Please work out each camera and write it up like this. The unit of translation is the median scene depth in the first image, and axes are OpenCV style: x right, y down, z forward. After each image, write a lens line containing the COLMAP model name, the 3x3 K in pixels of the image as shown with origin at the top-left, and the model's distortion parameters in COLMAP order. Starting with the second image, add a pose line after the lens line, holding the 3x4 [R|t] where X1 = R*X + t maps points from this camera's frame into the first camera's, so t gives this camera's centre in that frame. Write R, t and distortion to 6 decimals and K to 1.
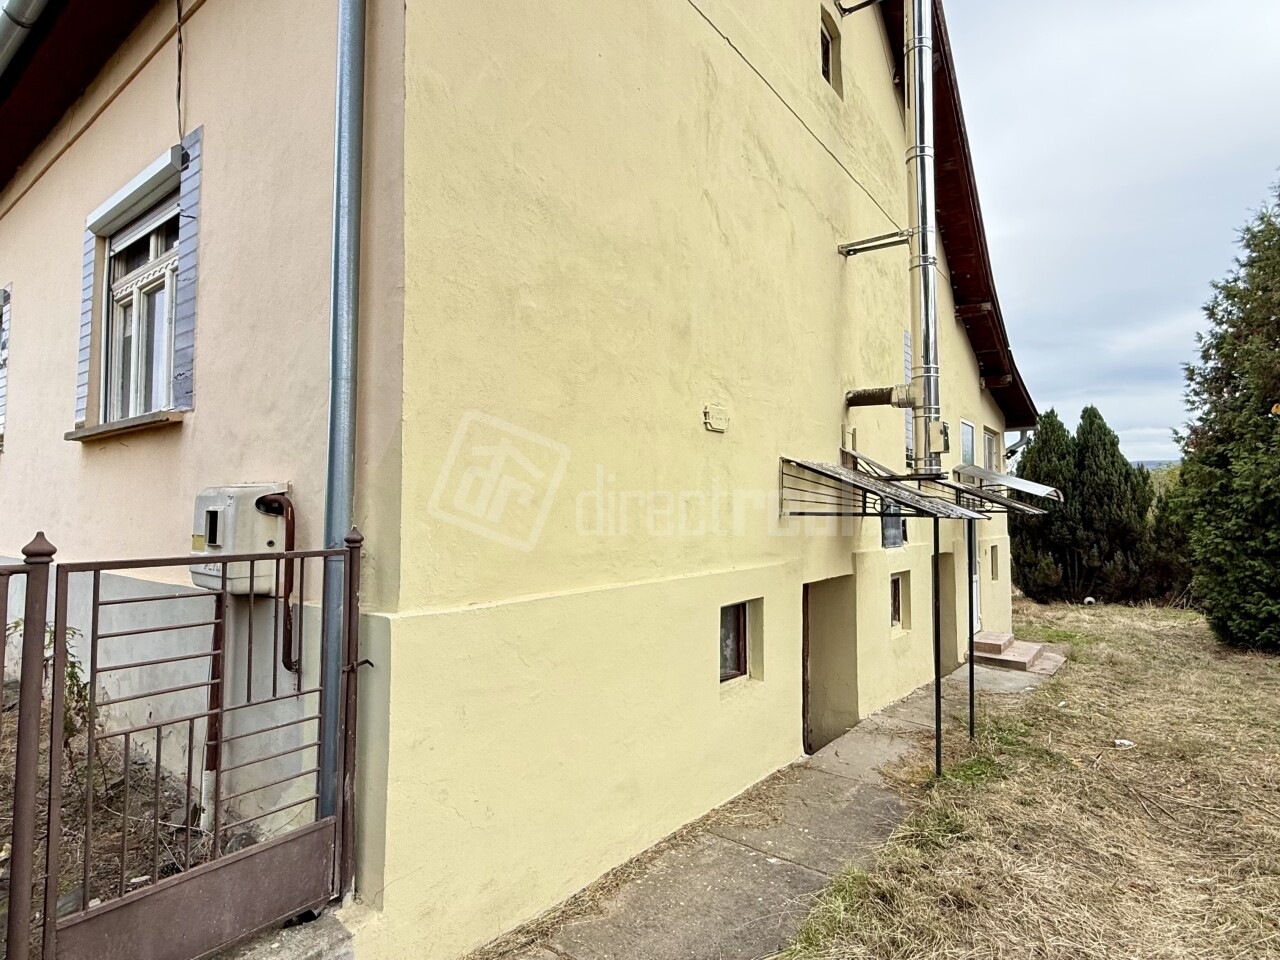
lens RADIAL K [[678.8, 0, 639.0], [0, 678.8, 479.1], [0, 0, 1]] dist [-0.000801, 0.000429]
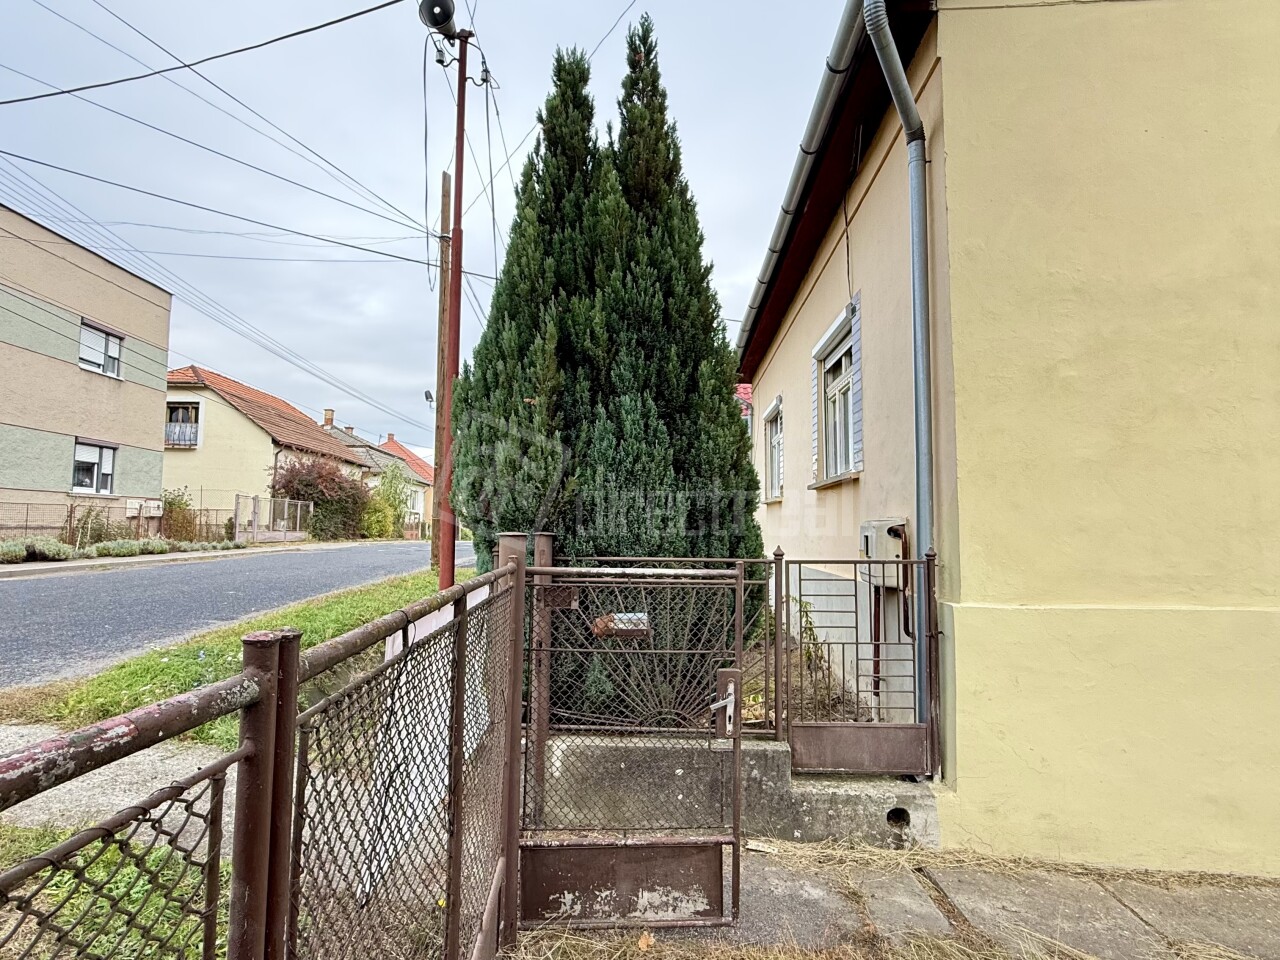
lens RADIAL K [[678.8, 0, 636.6], [0, 678.8, 479.3], [0, 0, 1]] dist [-0.000801, 0.000429]
pose [[0.553124, -0.059324, -0.830984, 0.280764], [0.034215, 0.998237, -0.048490, -0.018077], [0.832396, -0.001611, 0.554179, -0.242863]]
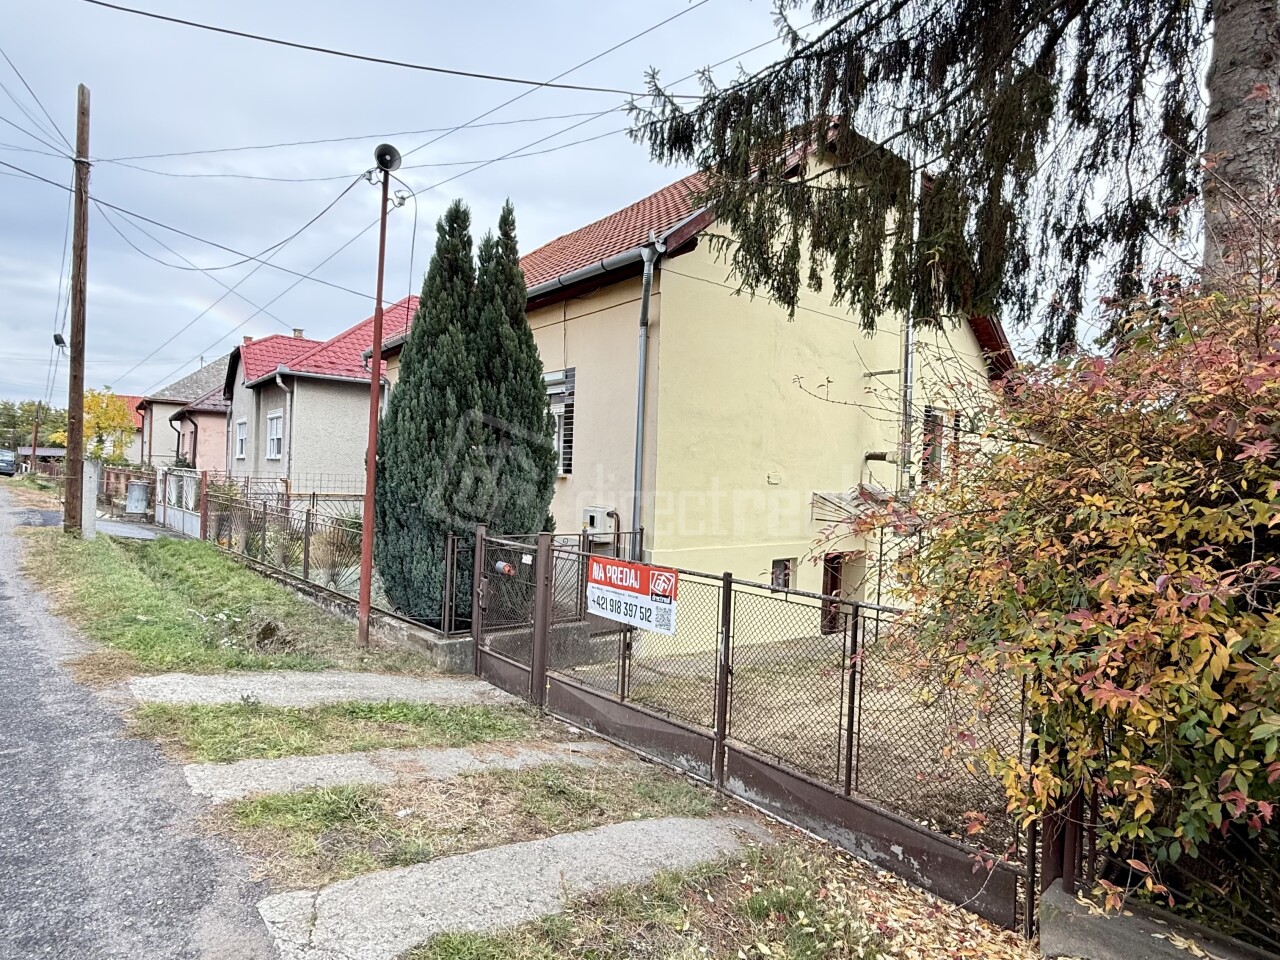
lens RADIAL K [[678.8, 0, 638.9], [0, 678.8, 482.1], [0, 0, 1]] dist [-0.000801, 0.000429]
pose [[0.969160, 0.037336, -0.243586, 0.211414], [-0.023953, 0.998048, 0.057671, -0.182791], [0.245264, -0.050058, 0.968163, -1.232136]]
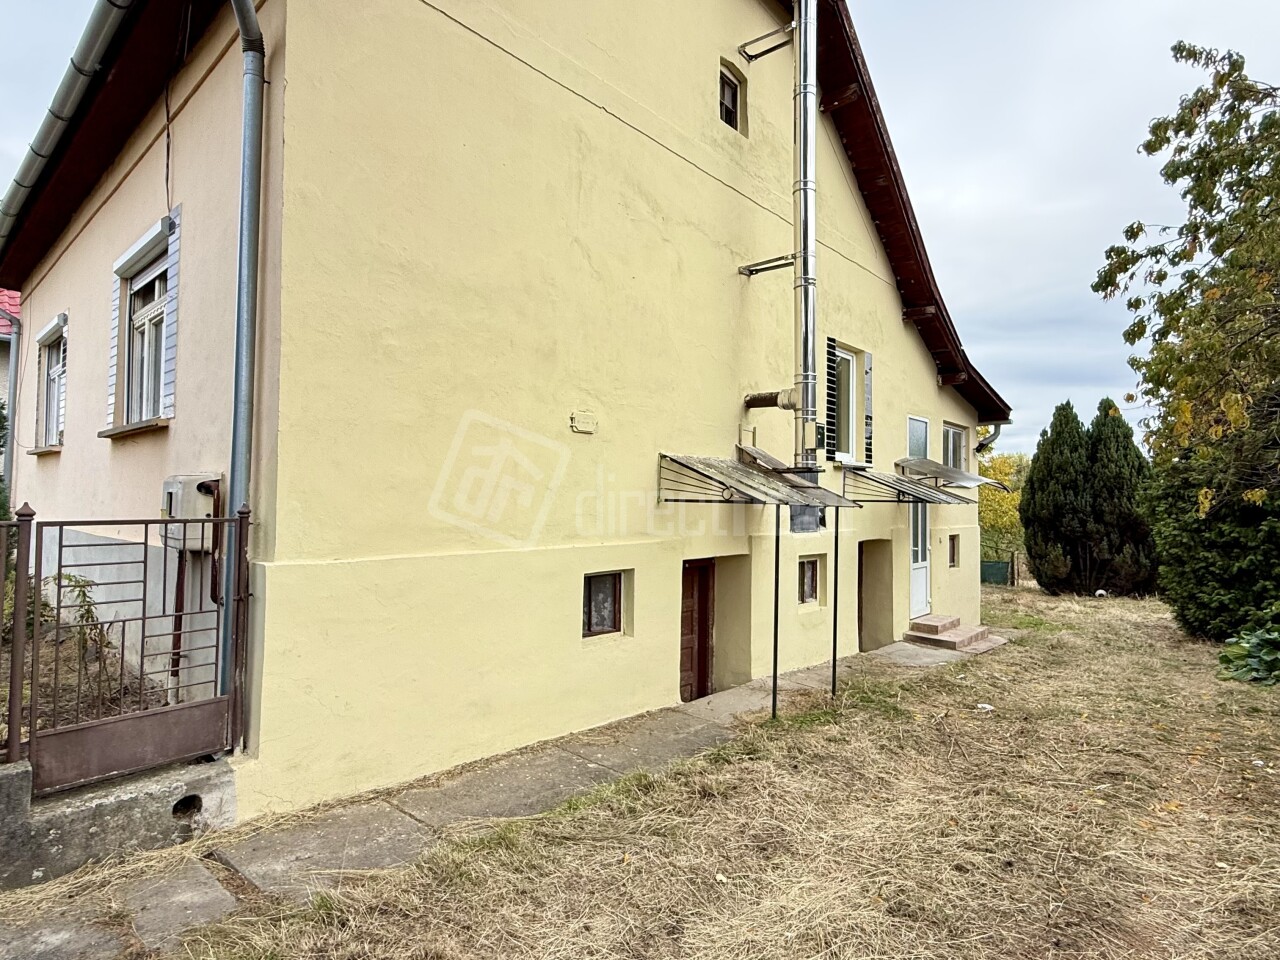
lens RADIAL K [[678.8, 0, 638.9], [0, 678.8, 478.8], [0, 0, 1]] dist [-0.000801, 0.000429]
pose [[0.996691, 0.007881, -0.080897, 0.289498], [-0.006561, 0.999841, 0.016574, -0.006840], [0.081015, -0.015988, 0.996585, -0.208832]]
